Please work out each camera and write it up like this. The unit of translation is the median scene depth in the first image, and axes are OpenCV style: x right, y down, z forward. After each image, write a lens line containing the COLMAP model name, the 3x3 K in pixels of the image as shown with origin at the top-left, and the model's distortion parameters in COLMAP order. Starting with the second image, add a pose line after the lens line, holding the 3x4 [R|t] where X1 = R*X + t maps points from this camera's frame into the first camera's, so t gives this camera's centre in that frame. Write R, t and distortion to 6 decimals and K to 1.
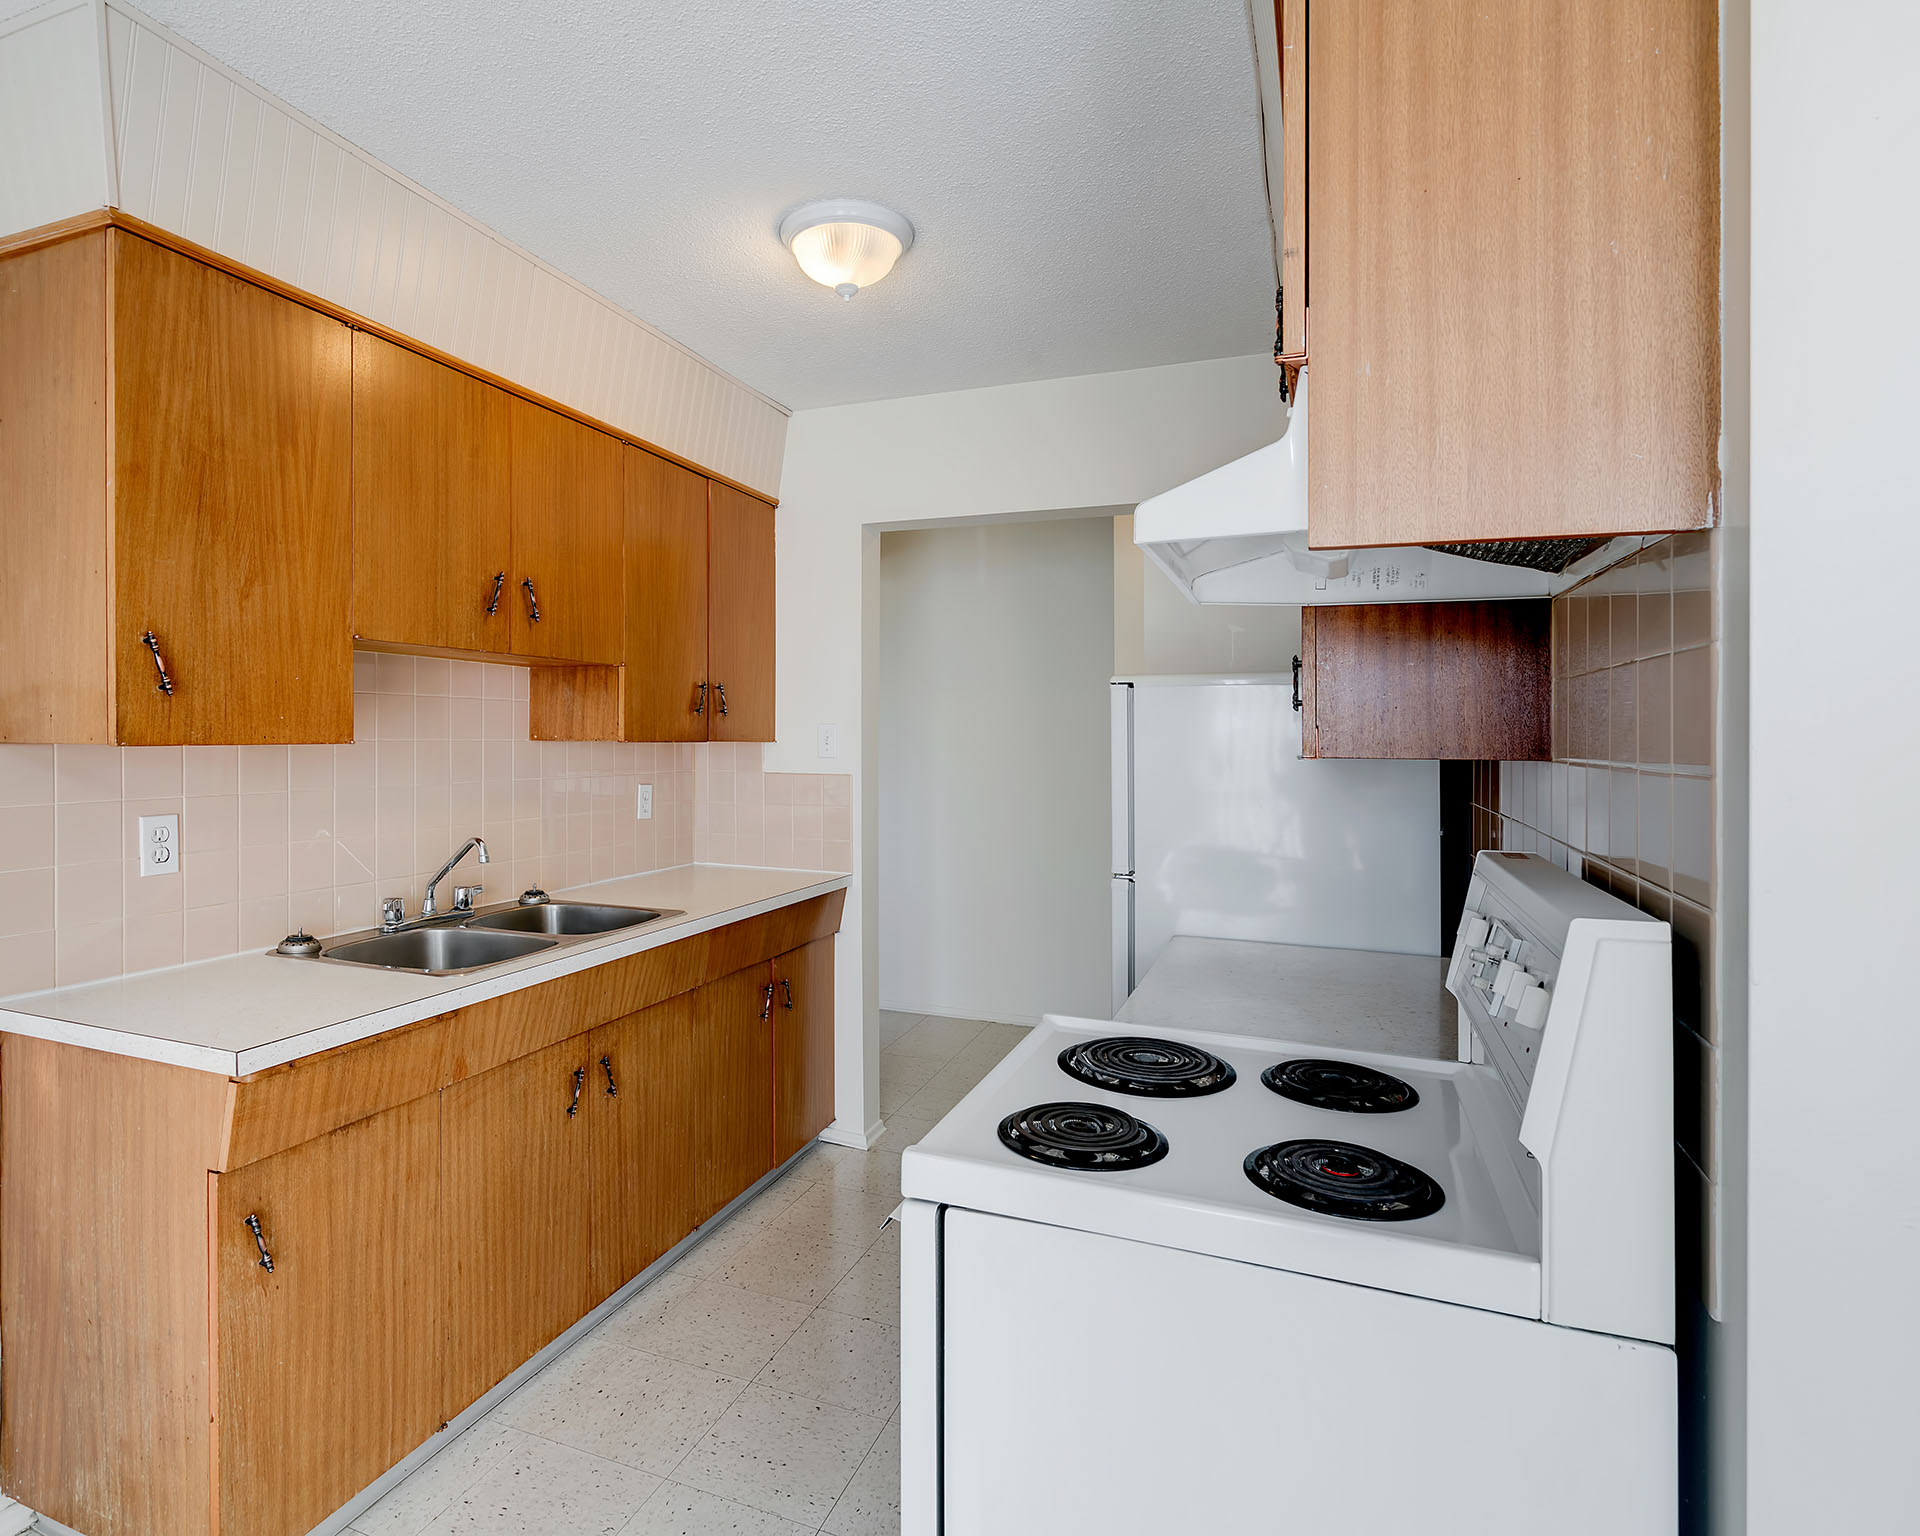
lens RADIAL K [[1060.6, 0, 842.8], [0, 1060.6, 745.3], [0, 0, 1]] dist [-0.001490, -0.000674]
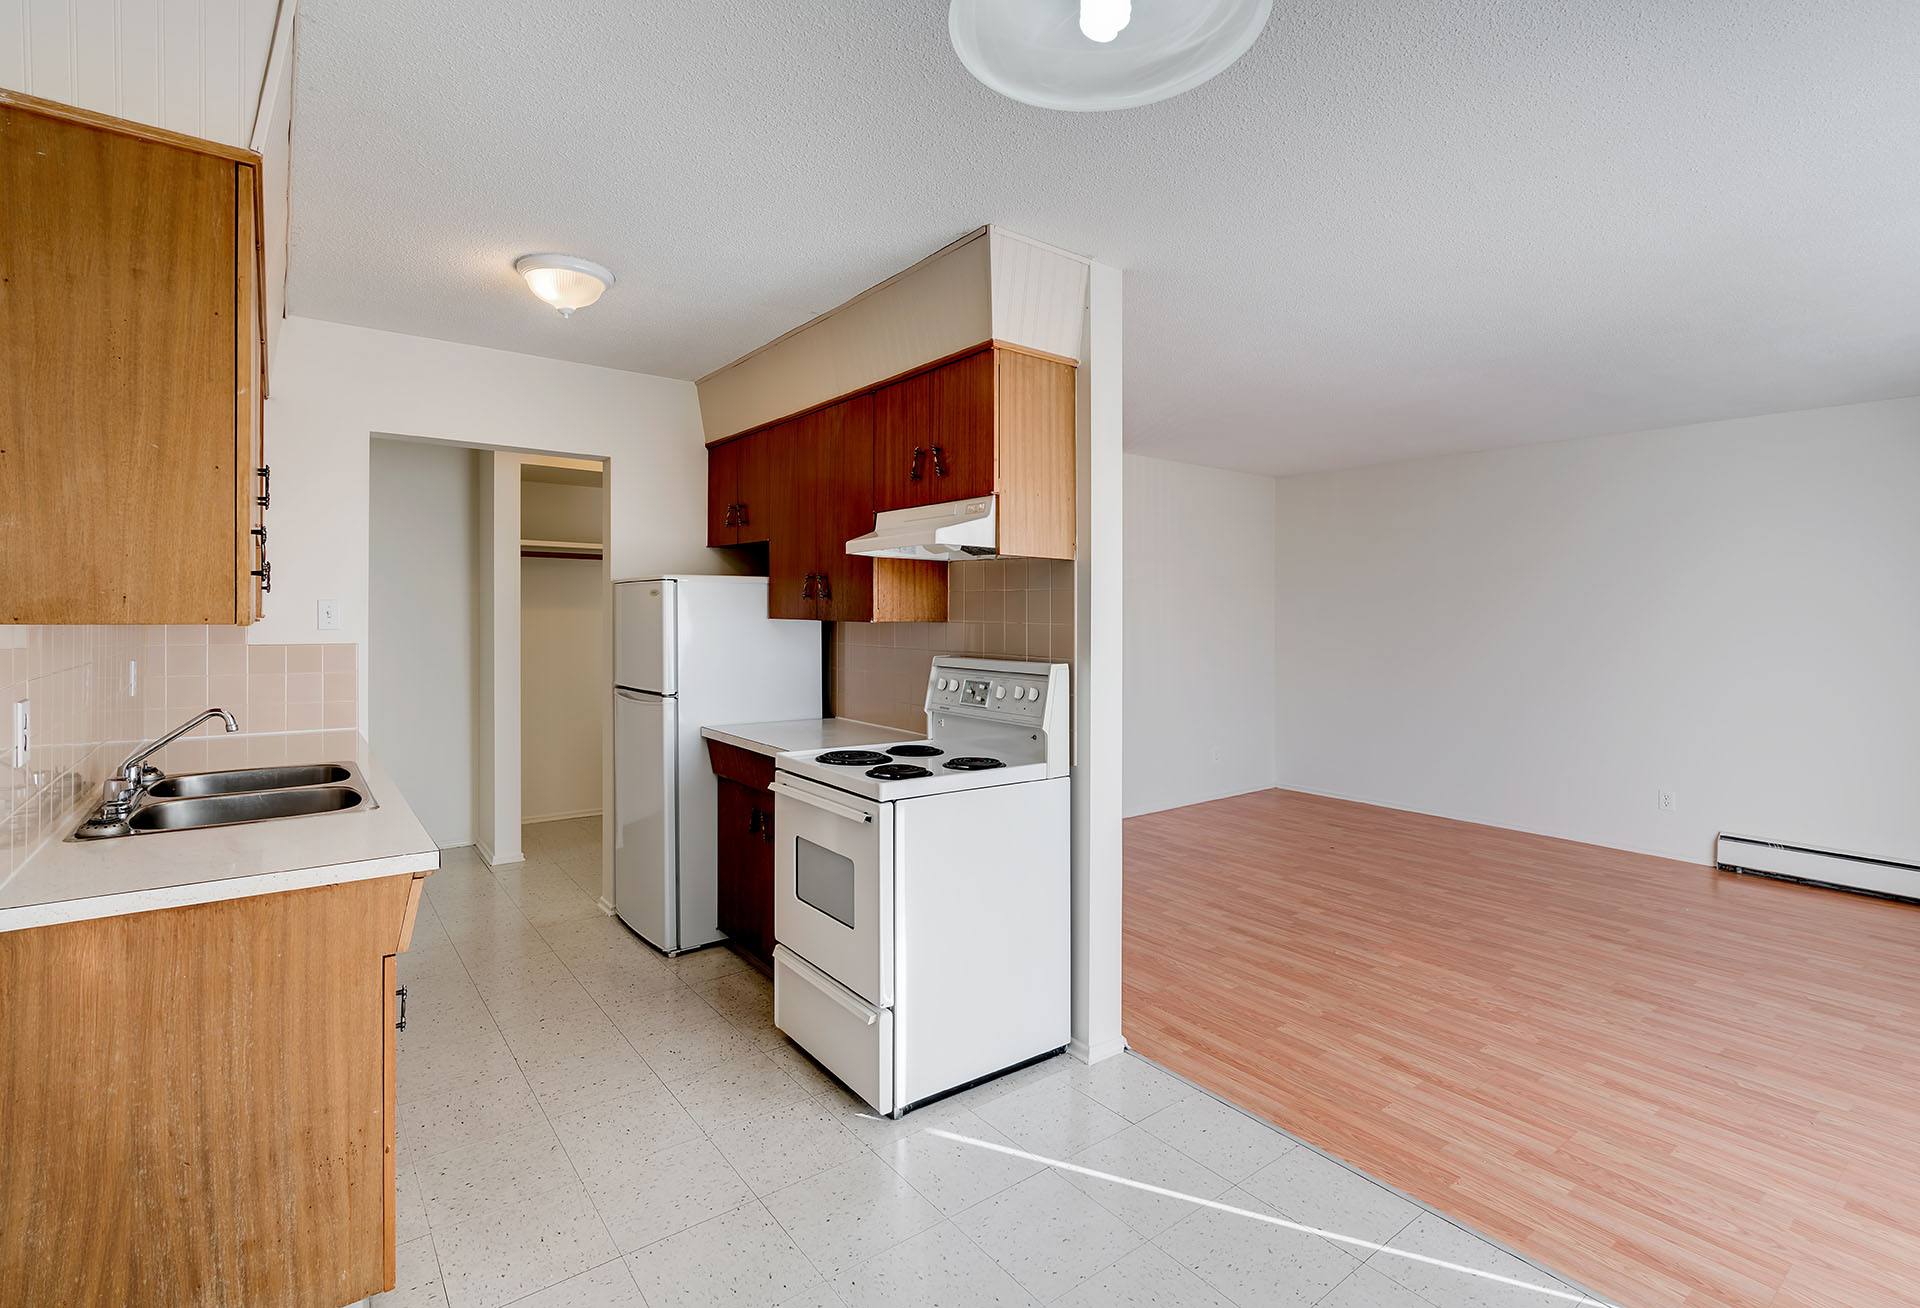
lens RADIAL K [[882.6, 0, 928.1], [0, 882.6, 622.0], [0, 0, 1]] dist [-0.009958, 0.001591]
pose [[0.517158, -0.010868, 0.855821, -1.094859], [0.004378, 0.999940, 0.010053, -0.008244], [-0.855879, -0.001452, 0.517175, -0.097817]]
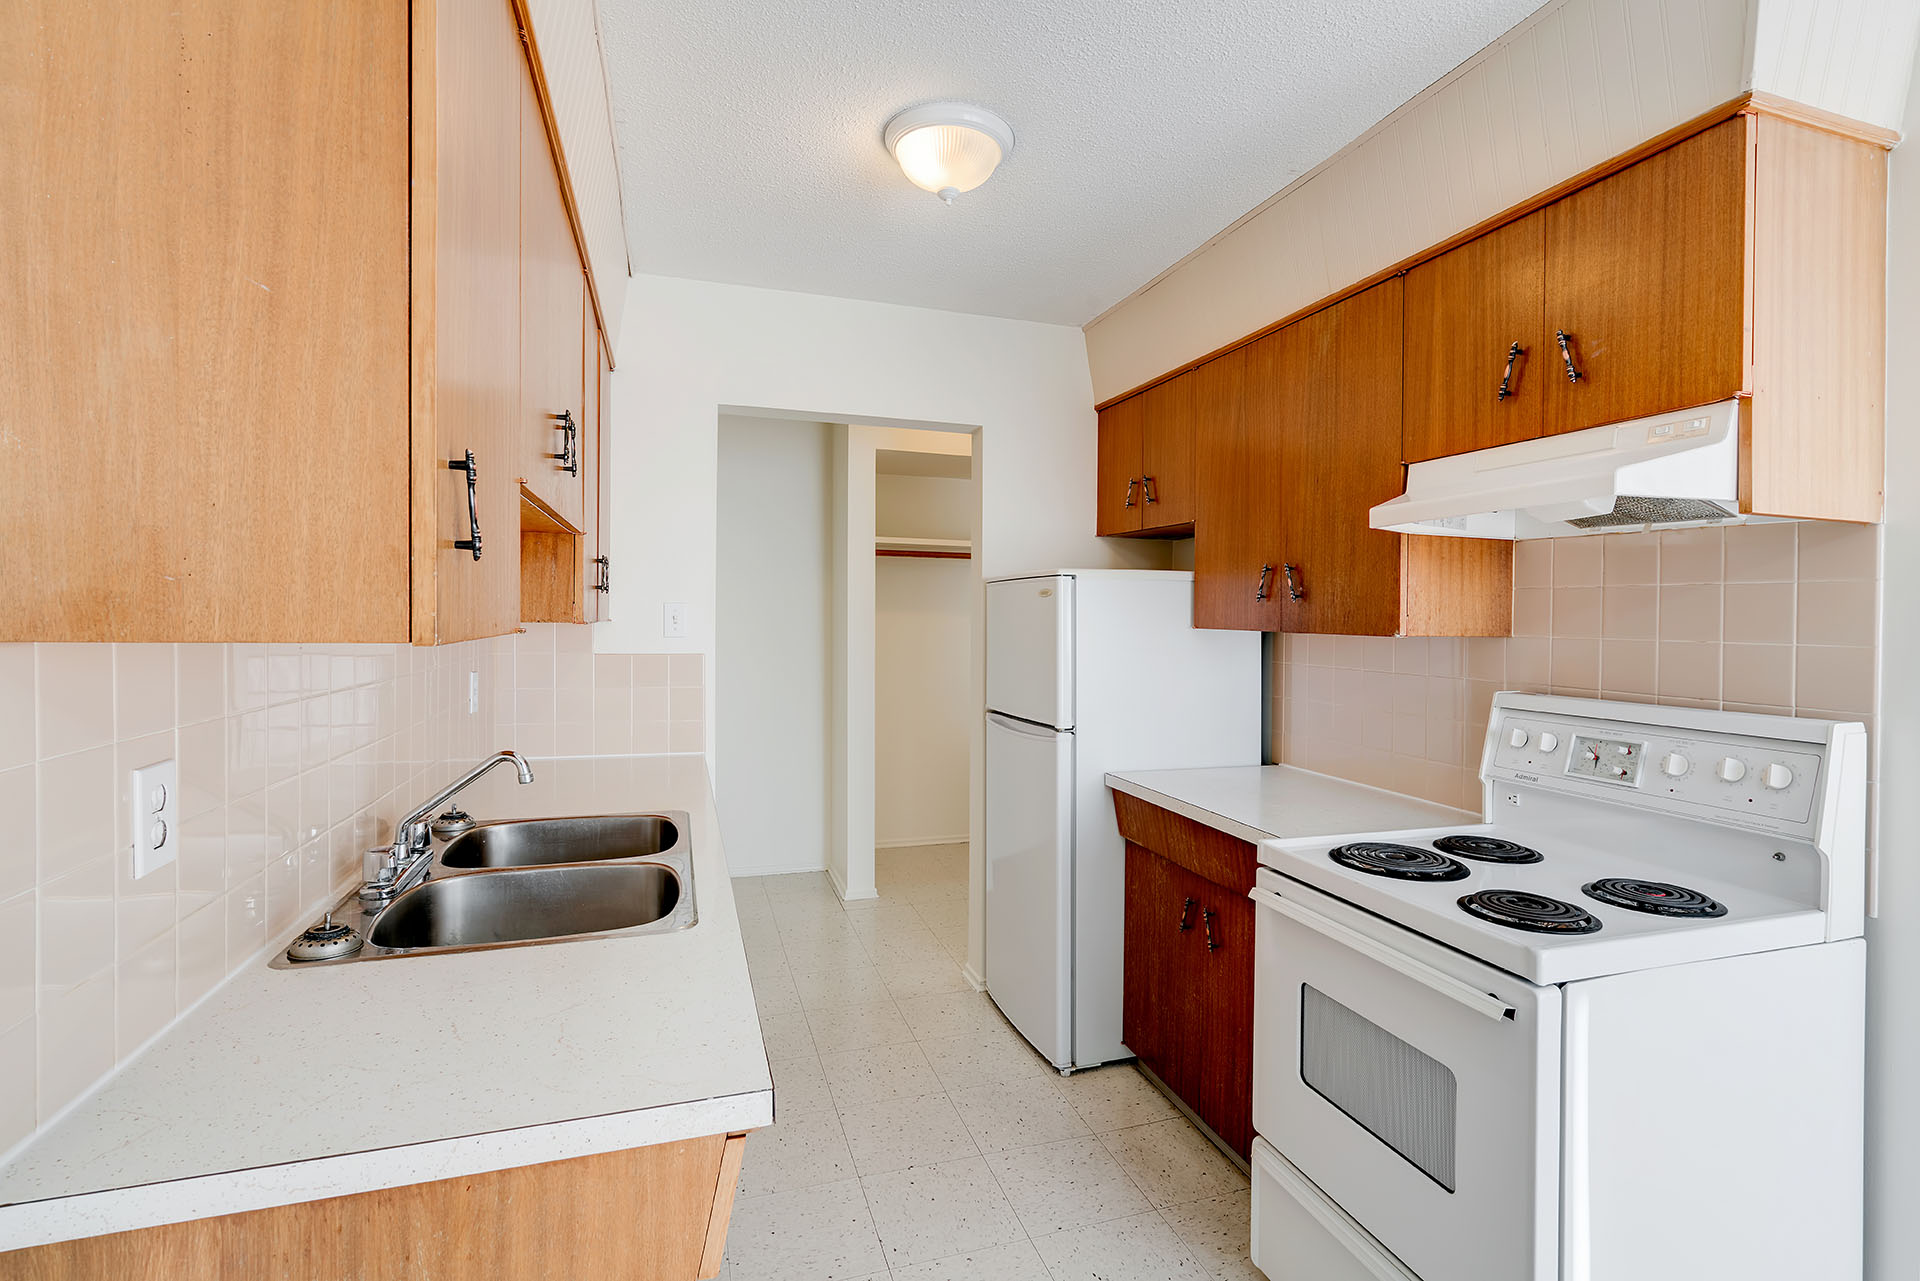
lens RADIAL K [[872.9, 0, 988.2], [0, 872.9, 645.8], [0, 0, 1]] dist [-0.002683, -0.000262]
pose [[0.741357, -0.019928, 0.670814, -0.763743], [-0.000664, 0.999537, 0.030428, -0.012385], [-0.671110, -0.023003, 0.741001, 0.455273]]
